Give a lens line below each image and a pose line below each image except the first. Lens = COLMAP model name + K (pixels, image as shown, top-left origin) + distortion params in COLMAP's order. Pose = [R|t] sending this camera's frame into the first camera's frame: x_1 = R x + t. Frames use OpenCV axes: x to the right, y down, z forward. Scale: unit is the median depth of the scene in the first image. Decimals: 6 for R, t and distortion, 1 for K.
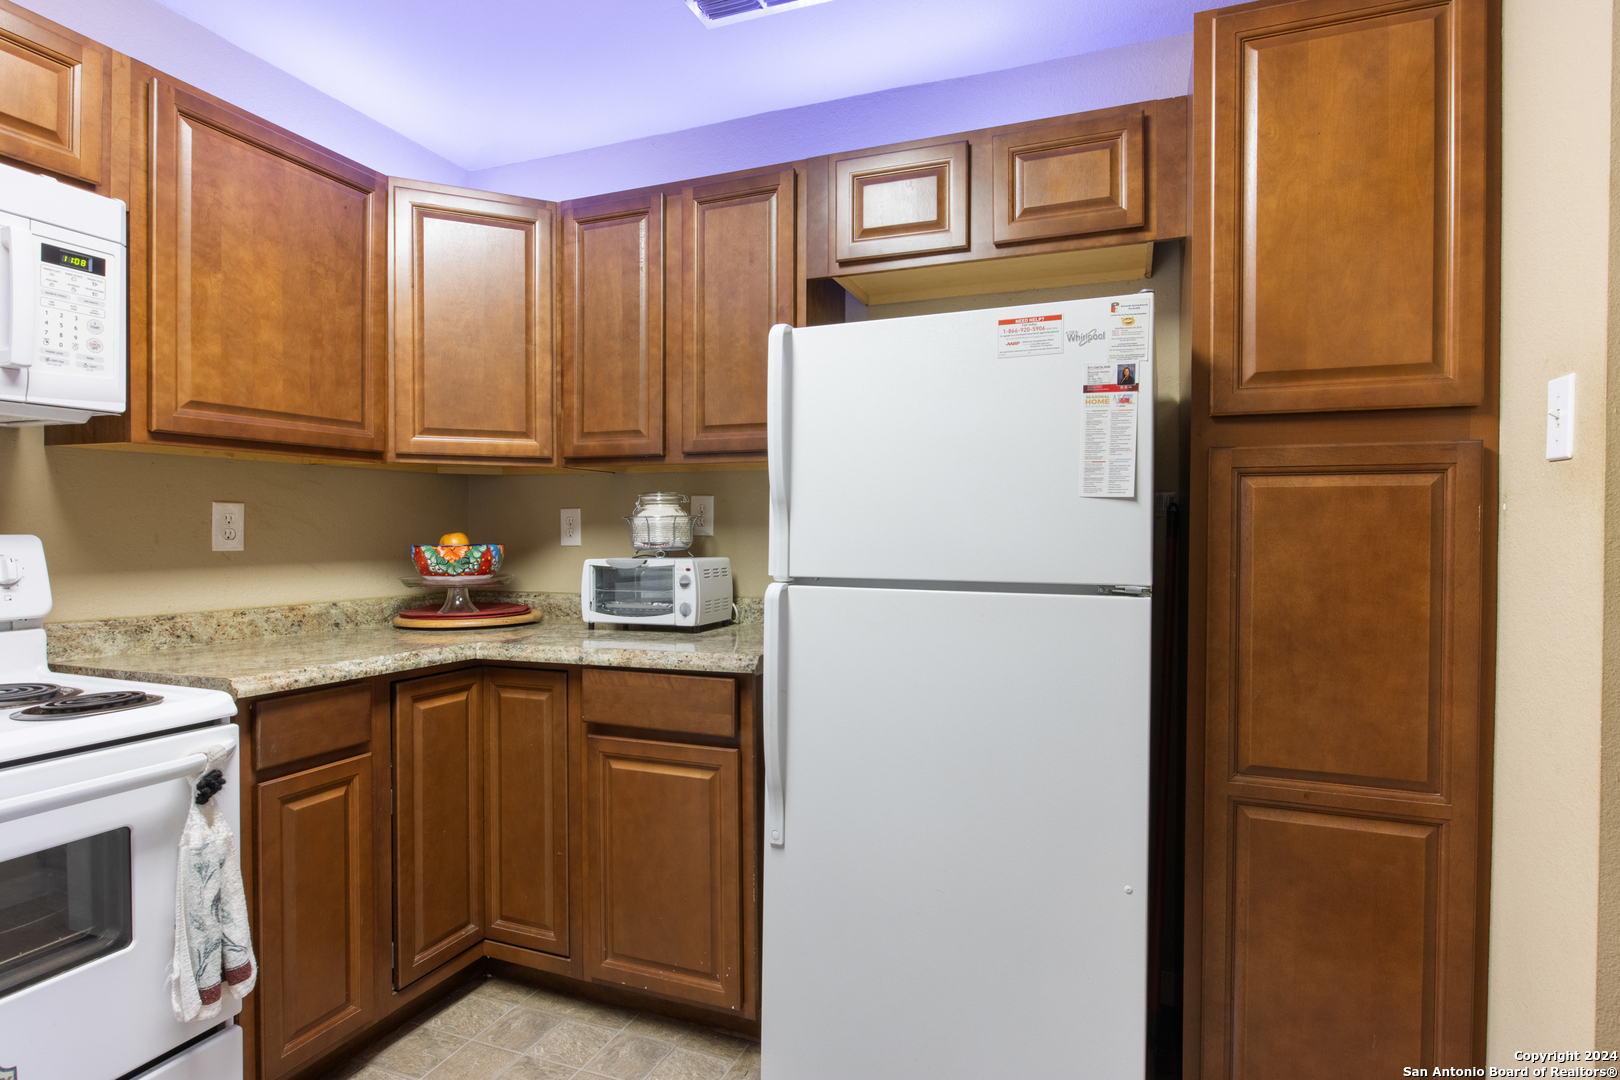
lens RADIAL K [[824.1, 0, 817.1], [0, 824.1, 539.9], [0, 0, 1]] dist [-0.004649, -0.003086]
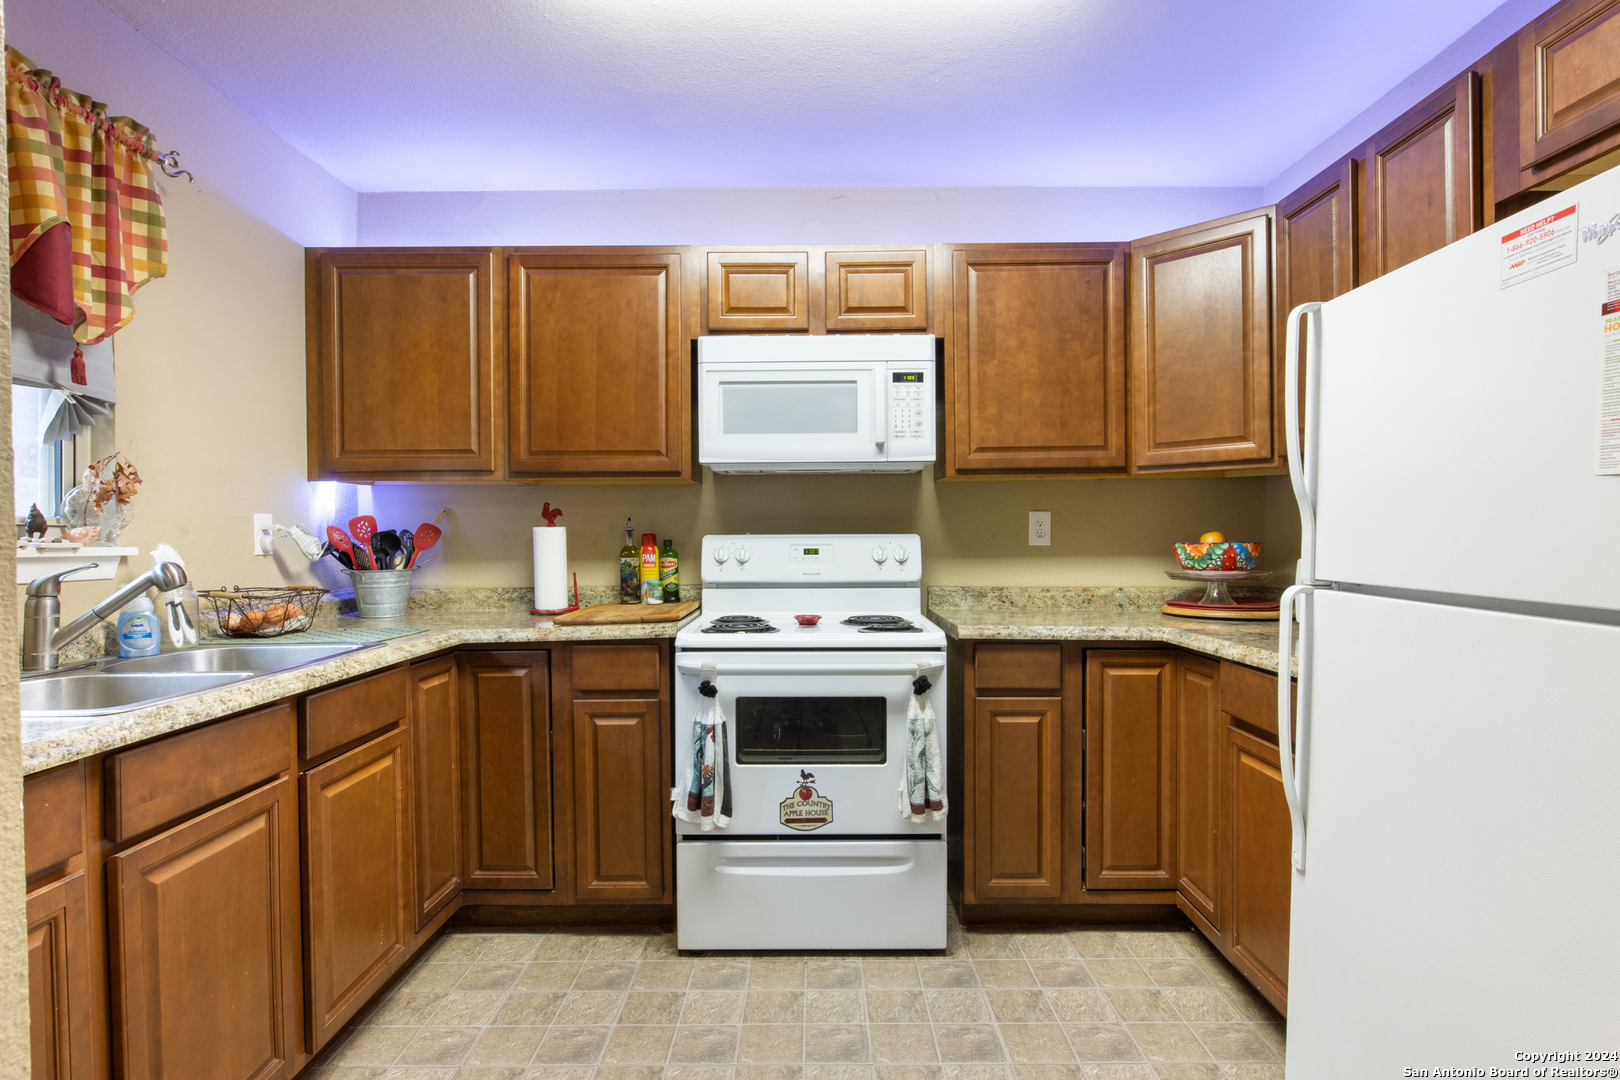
lens RADIAL K [[824.1, 0, 814.3], [0, 824.1, 539.7], [0, 0, 1]] dist [-0.004649, -0.003086]
pose [[0.362702, 0.005396, -0.931890, 0.510669], [-0.004358, 0.999982, 0.004094, -0.000251], [0.931895, 0.002576, 0.362719, 0.132075]]
